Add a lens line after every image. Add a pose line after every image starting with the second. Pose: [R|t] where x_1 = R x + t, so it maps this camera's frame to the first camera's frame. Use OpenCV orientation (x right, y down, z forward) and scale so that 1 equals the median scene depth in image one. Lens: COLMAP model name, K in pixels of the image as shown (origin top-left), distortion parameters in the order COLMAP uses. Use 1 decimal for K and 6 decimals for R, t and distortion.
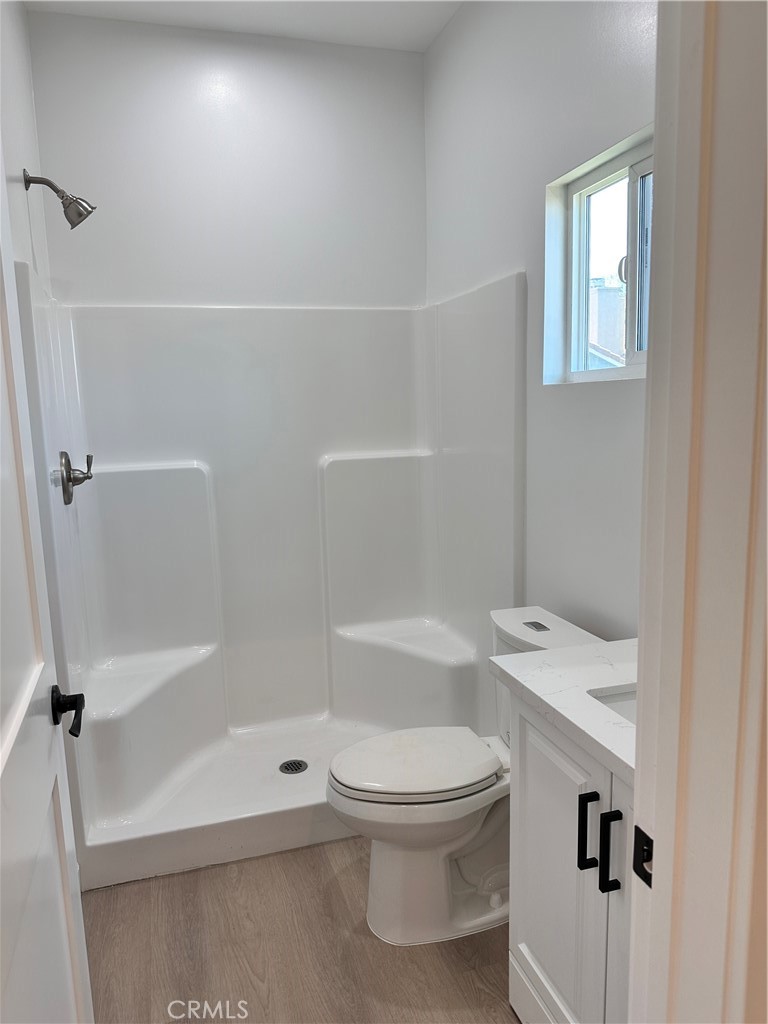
lens RADIAL K [[709.1, 0, 380.0], [0, 709.1, 517.2], [0, 0, 1]] dist [0.107705, -0.156934]
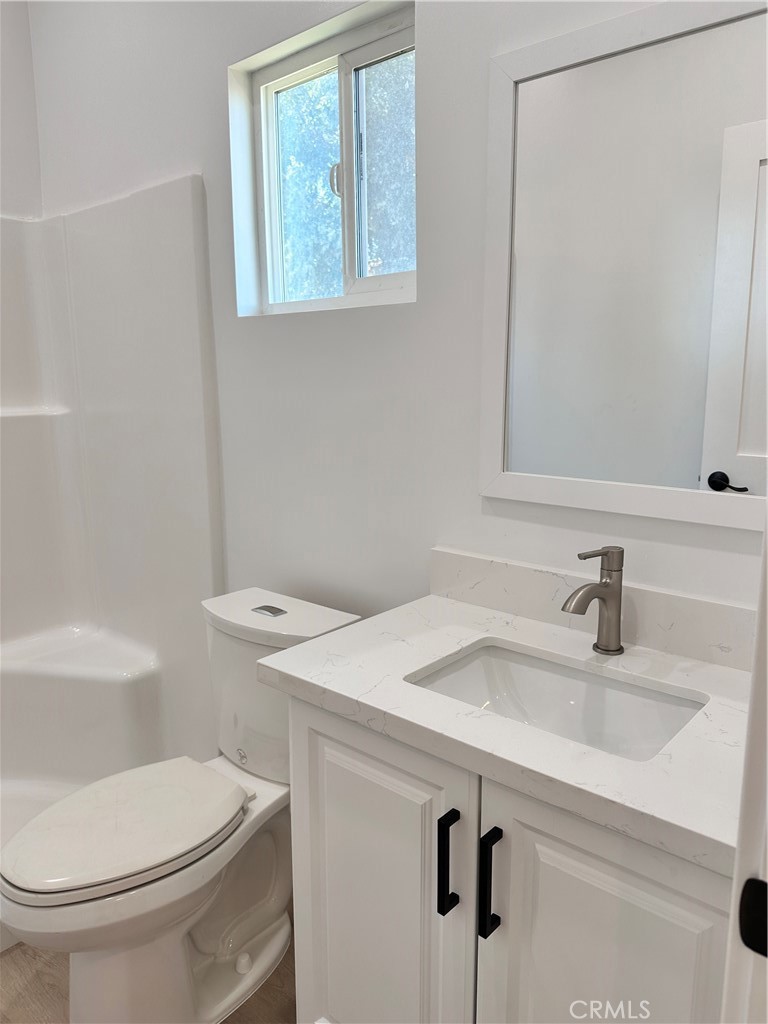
lens RADIAL K [[728.4, 0, 384.9], [0, 728.4, 501.9], [0, 0, 1]] dist [0.052480, -0.076596]
pose [[0.846164, -0.073528, 0.527825, -0.092800], [0.071161, 0.997156, 0.024828, 0.018174], [-0.528150, 0.016552, 0.848990, 0.220255]]
